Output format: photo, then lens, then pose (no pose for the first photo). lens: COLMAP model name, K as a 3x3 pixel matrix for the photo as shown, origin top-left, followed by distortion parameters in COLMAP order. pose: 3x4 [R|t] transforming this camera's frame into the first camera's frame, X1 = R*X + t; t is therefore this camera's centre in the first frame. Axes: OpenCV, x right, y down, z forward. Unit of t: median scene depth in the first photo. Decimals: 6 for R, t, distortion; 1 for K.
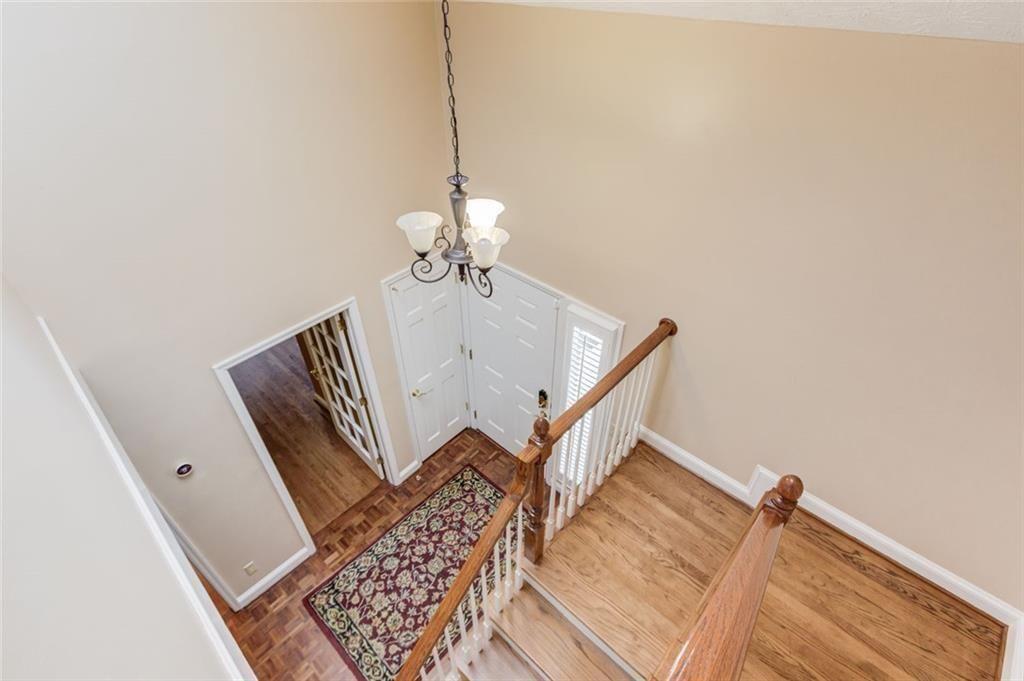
lens RADIAL K [[477.3, 0, 515.6], [0, 477.3, 341.7], [0, 0, 1]] dist [-0.018795, -0.000225]
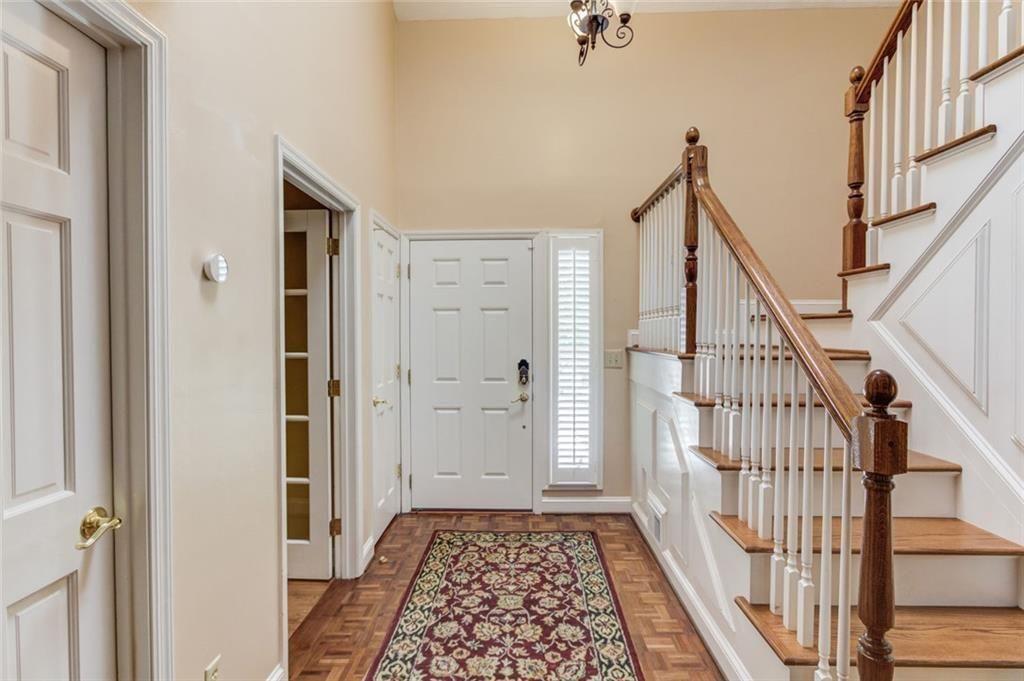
lens RADIAL K [[477.3, 0, 504.7], [0, 477.3, 344.3], [0, 0, 1]] dist [-0.018795, -0.000225]
pose [[0.765895, -0.021210, 0.642615, -0.555704], [0.410363, 0.785547, -0.463161, 0.483830], [-0.494981, 0.618438, 0.610350, 0.411848]]
